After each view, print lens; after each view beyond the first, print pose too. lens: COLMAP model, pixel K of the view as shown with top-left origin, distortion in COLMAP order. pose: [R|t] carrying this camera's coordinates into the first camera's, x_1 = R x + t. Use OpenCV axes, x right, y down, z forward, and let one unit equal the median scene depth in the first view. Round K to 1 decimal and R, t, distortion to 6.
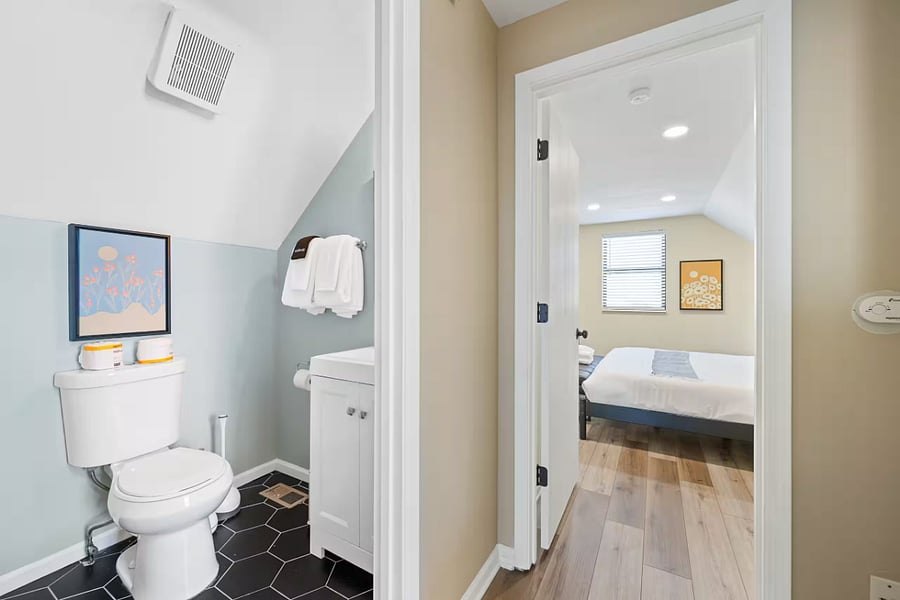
lens RADIAL K [[357.8, 0, 451.1], [0, 357.8, 298.3], [0, 0, 1]] dist [0.007873, 0.000158]
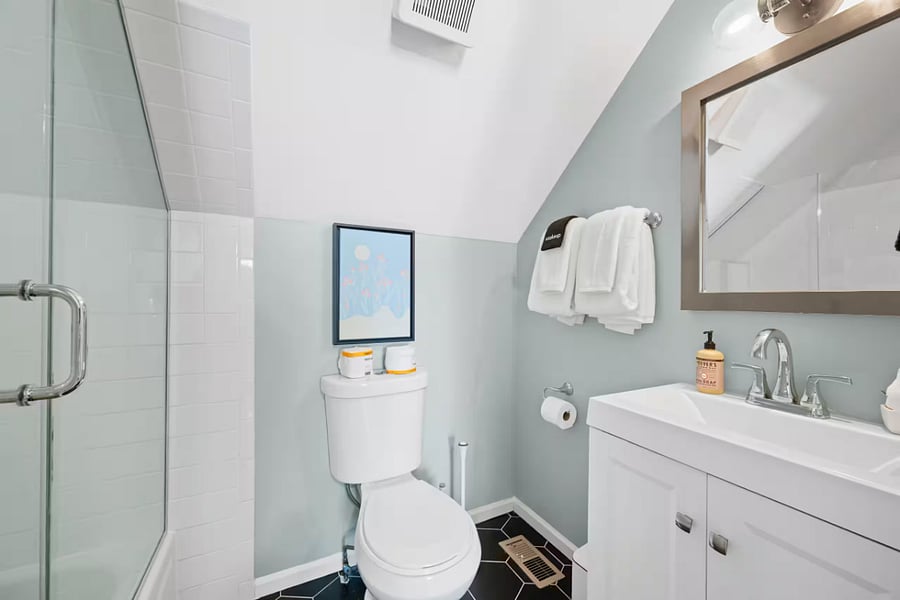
lens RADIAL K [[357.8, 0, 451.1], [0, 357.8, 298.3], [0, 0, 1]] dist [0.007873, 0.000158]
pose [[0.844002, 0.003075, -0.536331, -0.210051], [-0.008349, 0.999938, -0.007406, -0.001396], [0.536275, 0.010729, 0.843975, 0.276551]]
